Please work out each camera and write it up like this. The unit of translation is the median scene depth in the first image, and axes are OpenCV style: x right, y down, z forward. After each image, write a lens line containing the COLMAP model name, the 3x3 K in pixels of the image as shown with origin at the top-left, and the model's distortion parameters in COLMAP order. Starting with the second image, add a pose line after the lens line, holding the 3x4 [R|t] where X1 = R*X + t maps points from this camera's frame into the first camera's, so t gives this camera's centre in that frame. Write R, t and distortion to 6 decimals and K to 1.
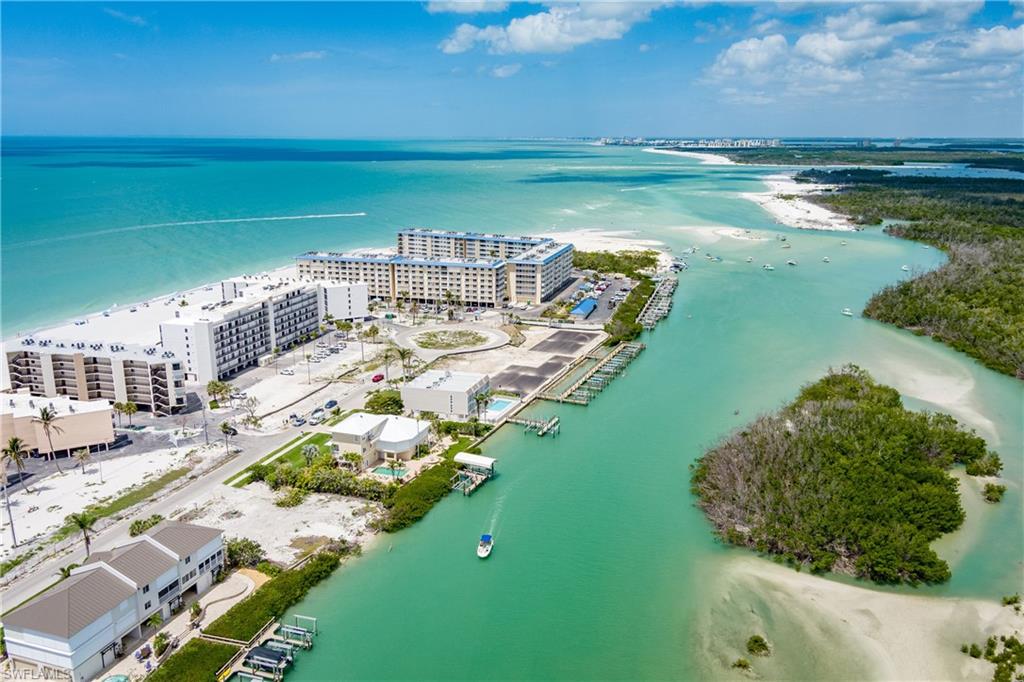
lens RADIAL K [[813.6, 0, 512.0], [0, 813.6, 341.0], [0, 0, 1]] dist [0.030724, -0.045939]
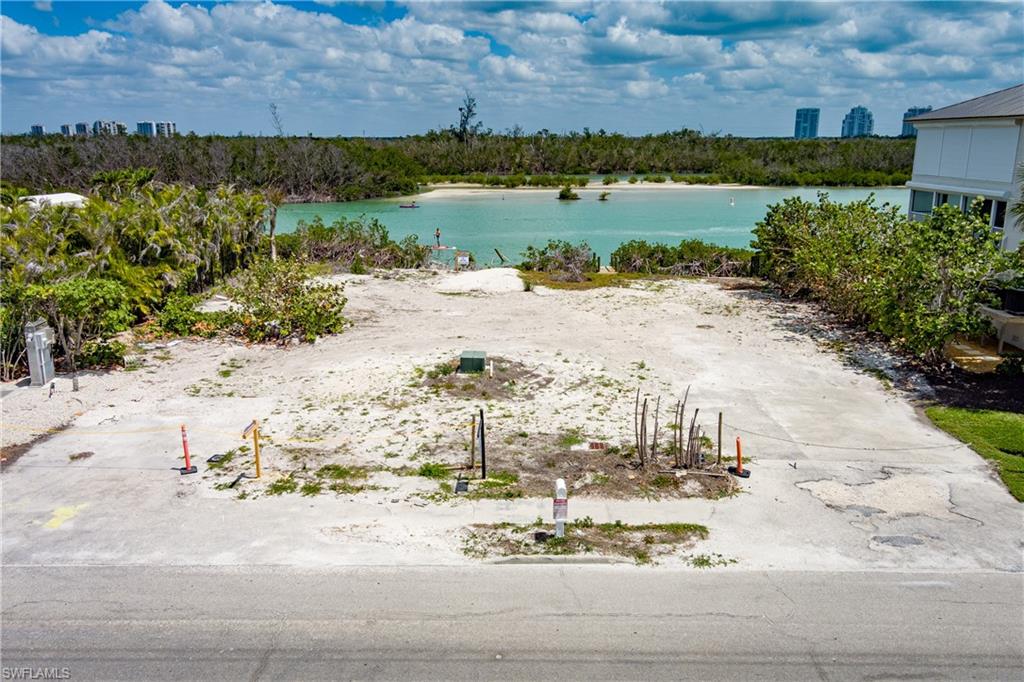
lens RADIAL K [[814.5, 0, 510.8], [0, 814.5, 343.4], [0, 0, 1]] dist [0.037361, -0.043827]
pose [[-0.314833, -0.233270, 0.920036, -0.354597], [0.233699, 0.920436, 0.313342, 0.111916], [-0.919927, 0.313661, -0.235269, 0.737809]]
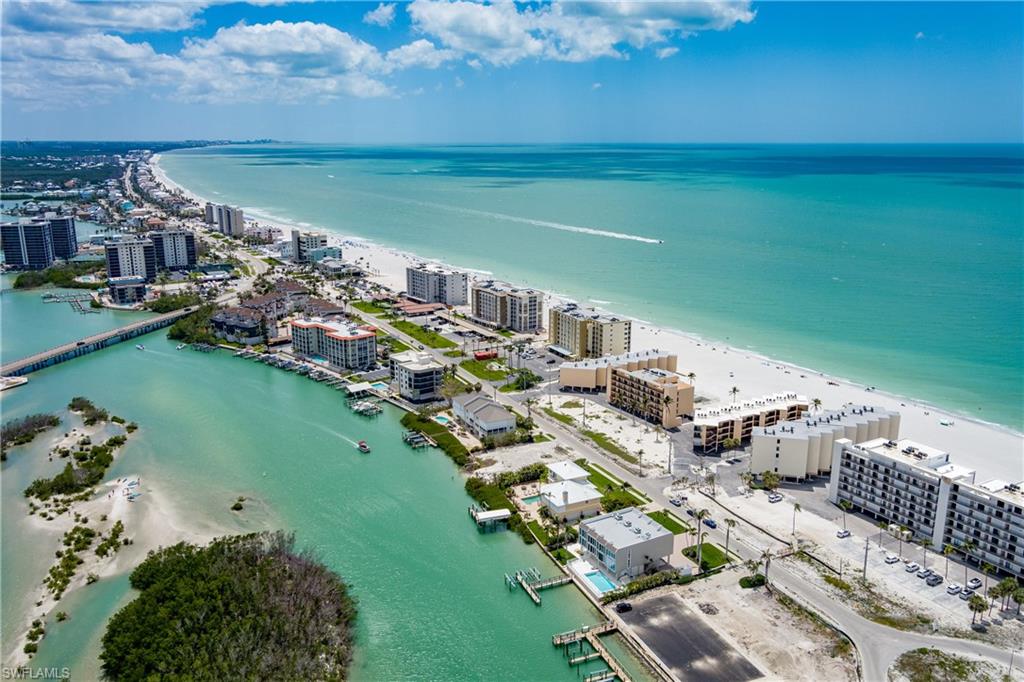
lens RADIAL K [[814.5, 0, 510.8], [0, 814.5, 343.4], [0, 0, 1]] dist [0.037361, -0.043827]
pose [[-0.700616, 0.171787, -0.692551, 0.622670], [-0.179018, 0.897224, 0.403659, -0.493798], [0.690717, 0.406789, -0.597857, 1.350204]]
